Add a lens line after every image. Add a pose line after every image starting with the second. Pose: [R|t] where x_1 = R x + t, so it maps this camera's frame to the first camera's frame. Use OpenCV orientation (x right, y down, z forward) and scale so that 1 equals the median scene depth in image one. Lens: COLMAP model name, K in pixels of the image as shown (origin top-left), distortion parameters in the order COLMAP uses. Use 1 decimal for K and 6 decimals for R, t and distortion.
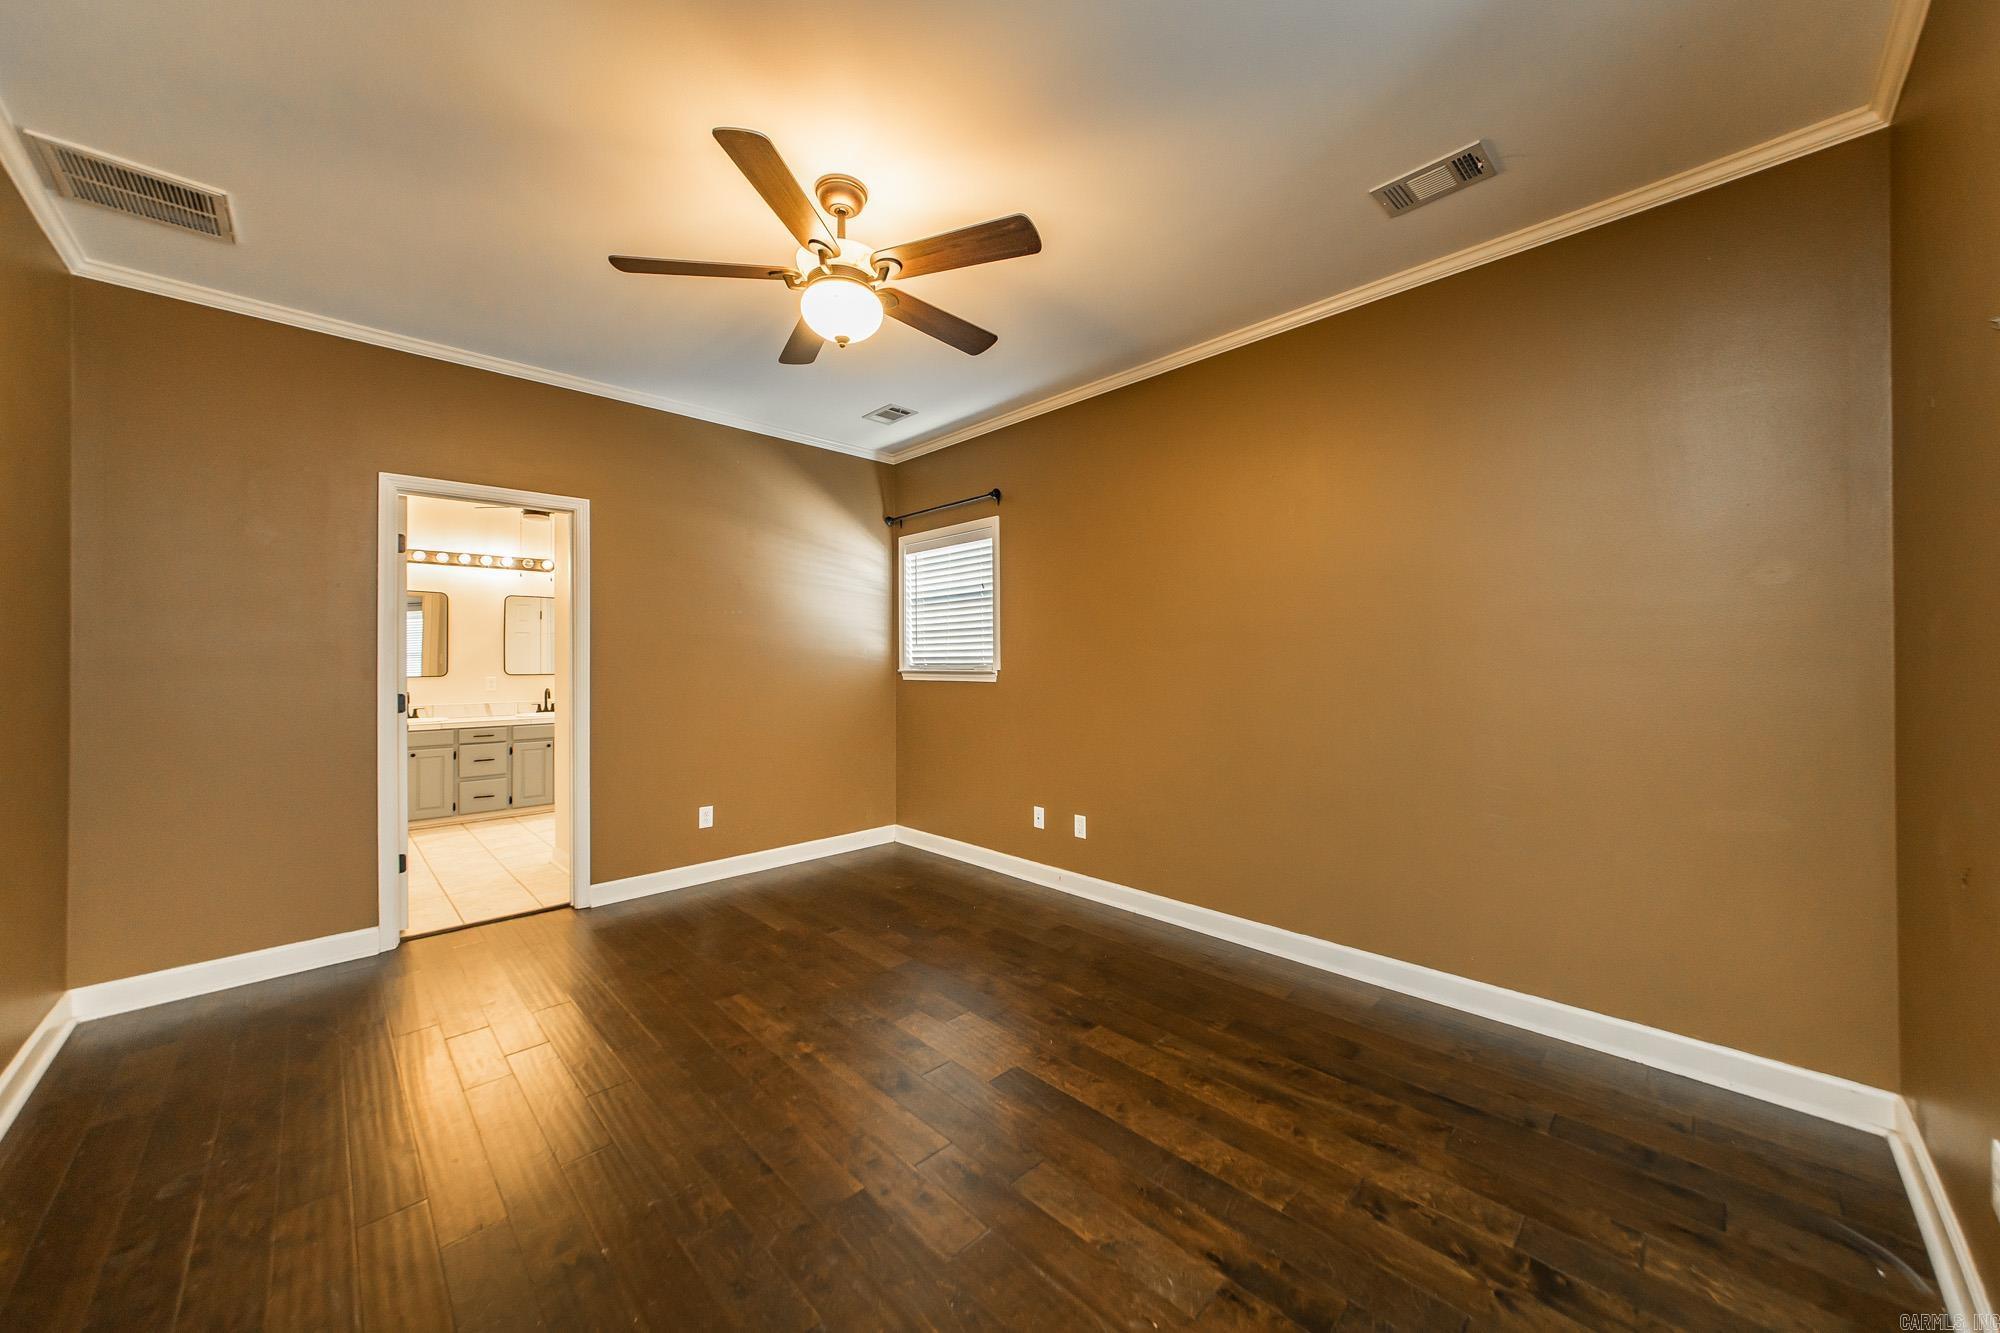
lens RADIAL K [[697.1, 0, 985.9], [0, 697.1, 673.8], [0, 0, 1]] dist [0.000305, 0.000126]
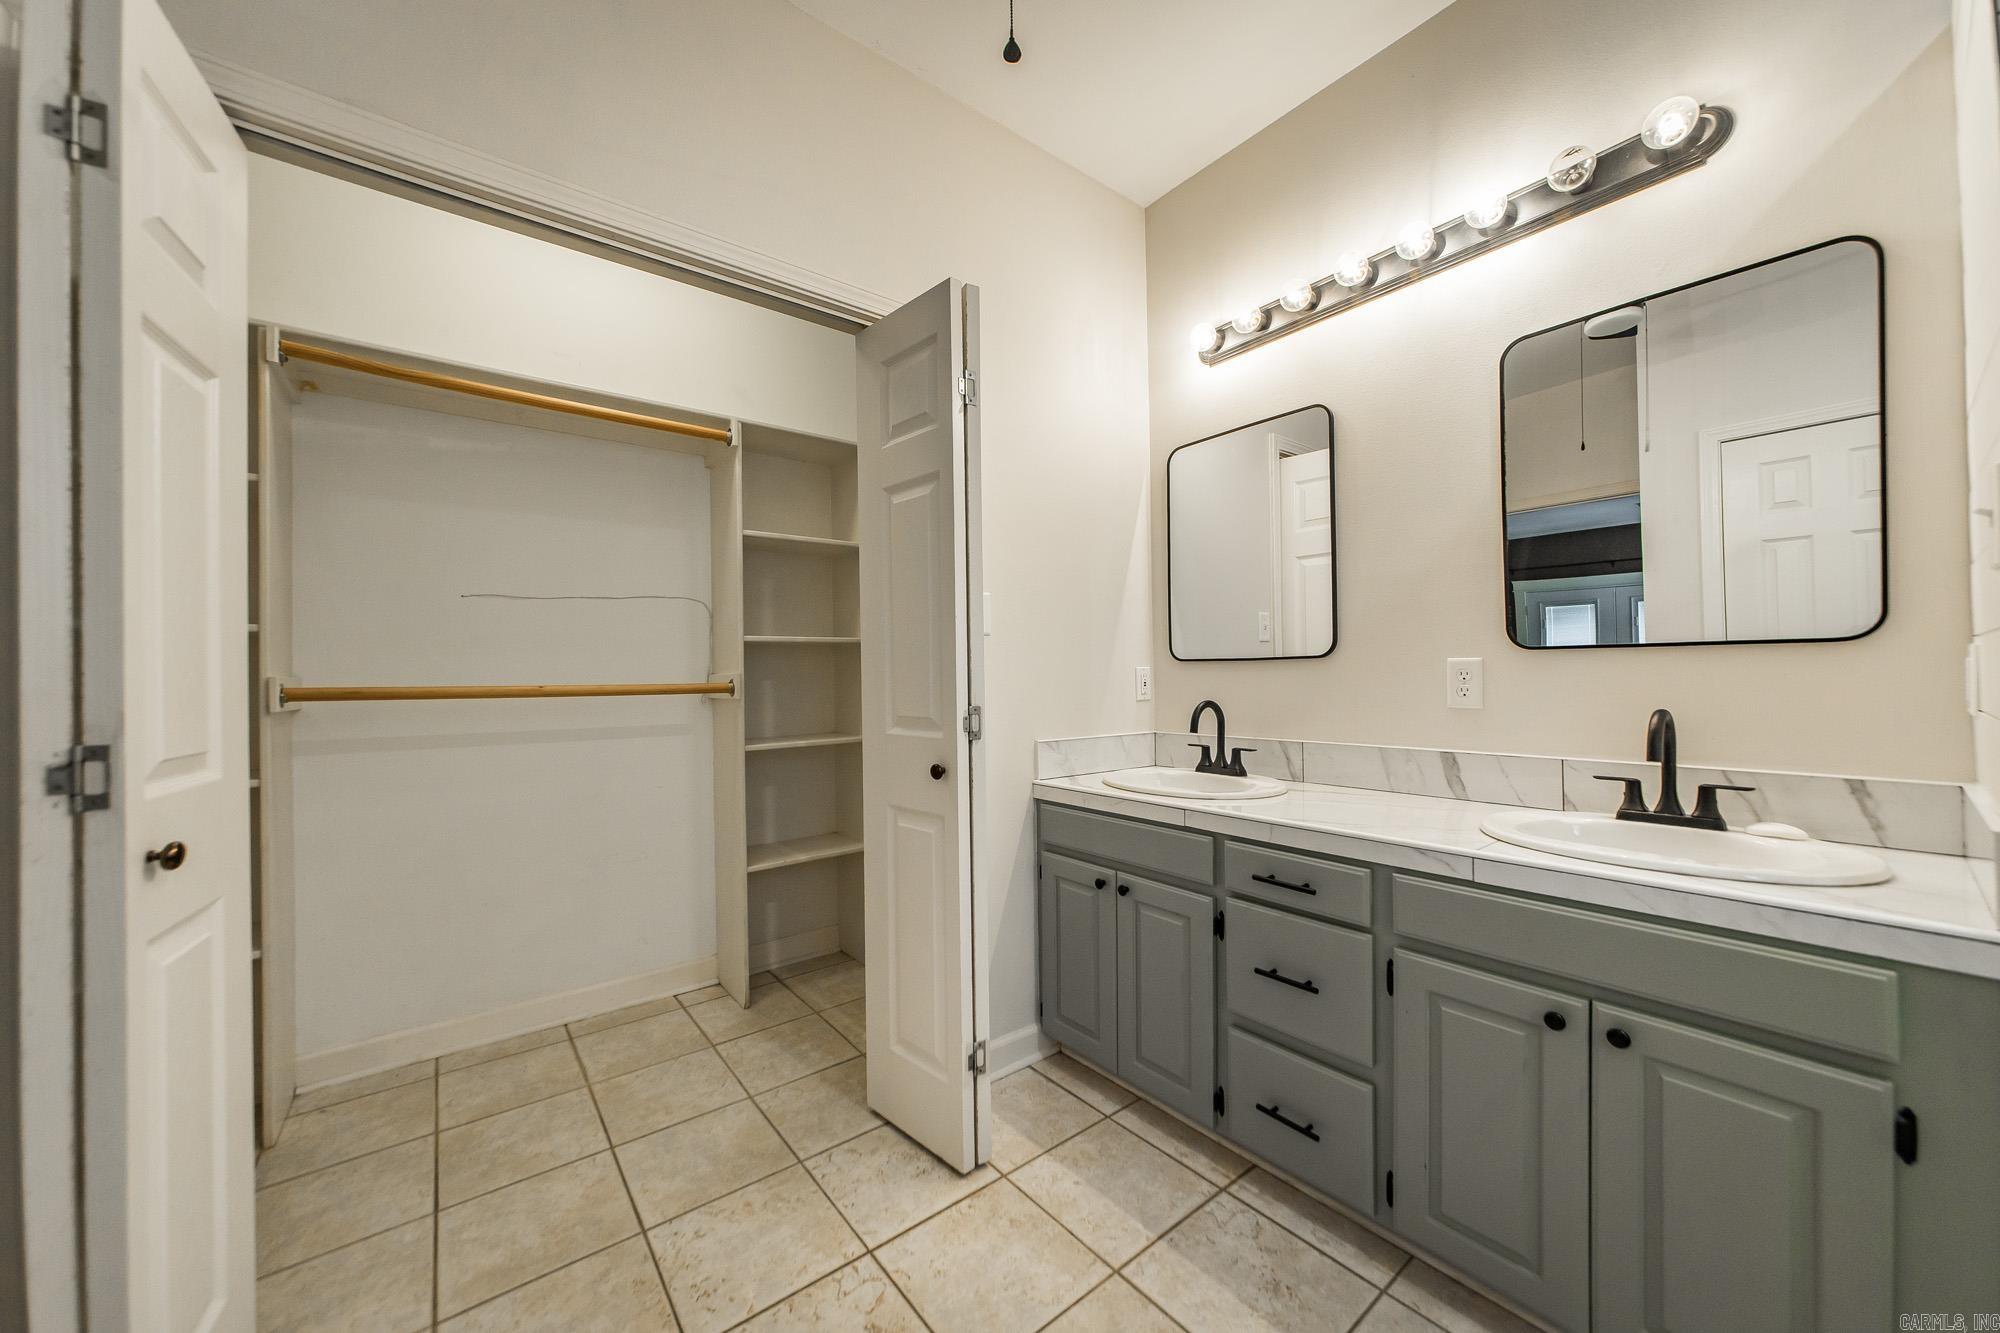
lens RADIAL K [[697.1, 0, 914.7], [0, 697.1, 671.2], [0, 0, 1]] dist [0.000305, 0.000126]
pose [[-0.159683, -0.009716, -0.987120, -0.439125], [0.002587, 0.999944, -0.010261, 0.013528], [0.987165, -0.004192, -0.159649, 0.895702]]
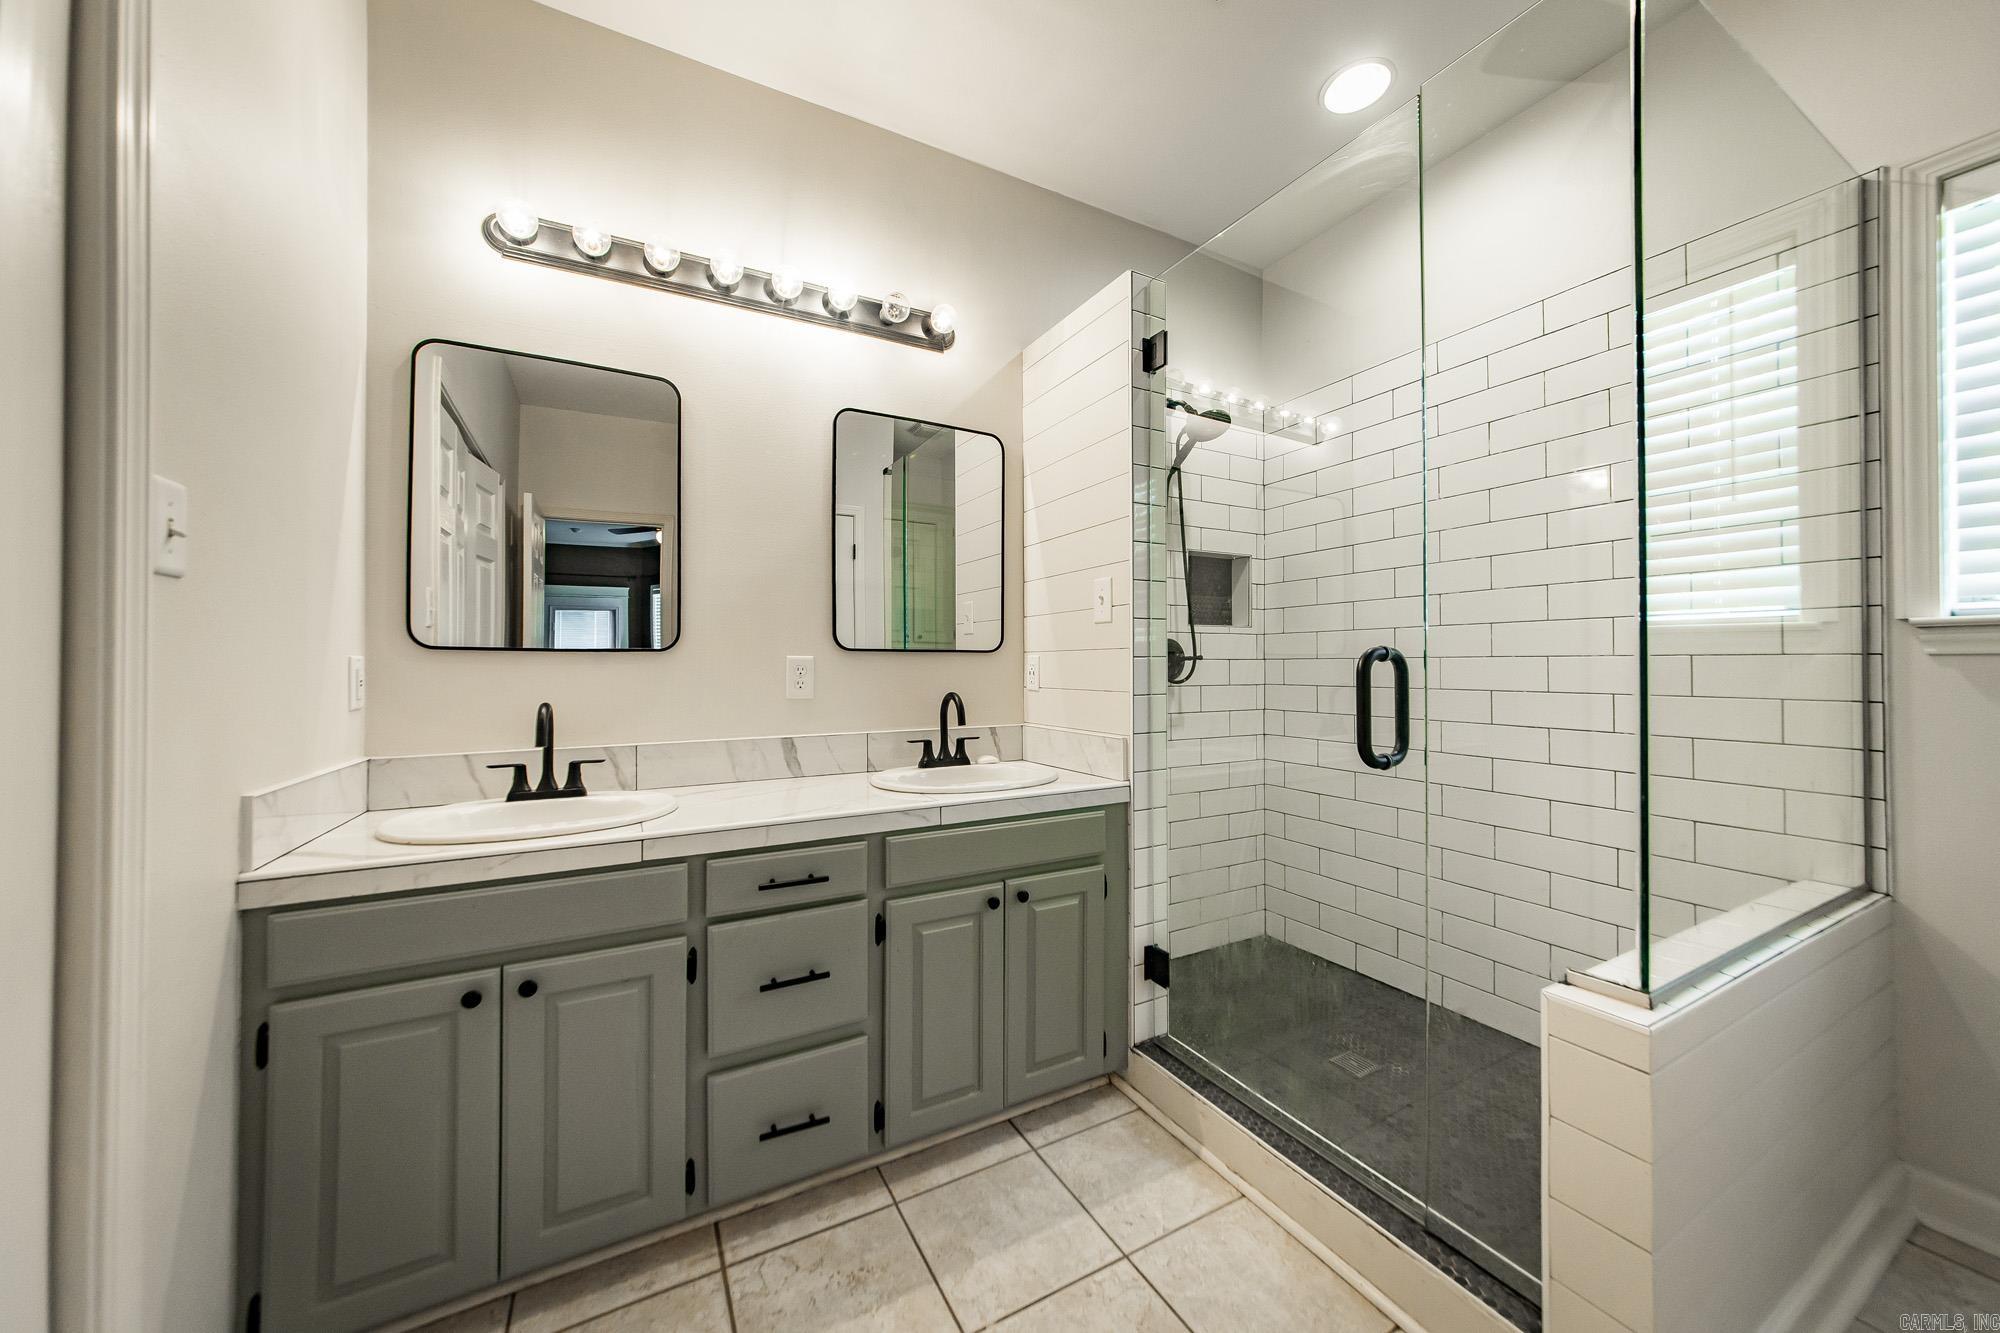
lens RADIAL K [[697.1, 0, 1009.4], [0, 697.1, 666.8], [0, 0, 1]] dist [0.000305, 0.000126]
pose [[0.965589, -0.005777, -0.260010, -0.573246], [0.002897, 0.999930, -0.011459, 0.015152], [0.260058, 0.010311, 0.965538, 0.769220]]
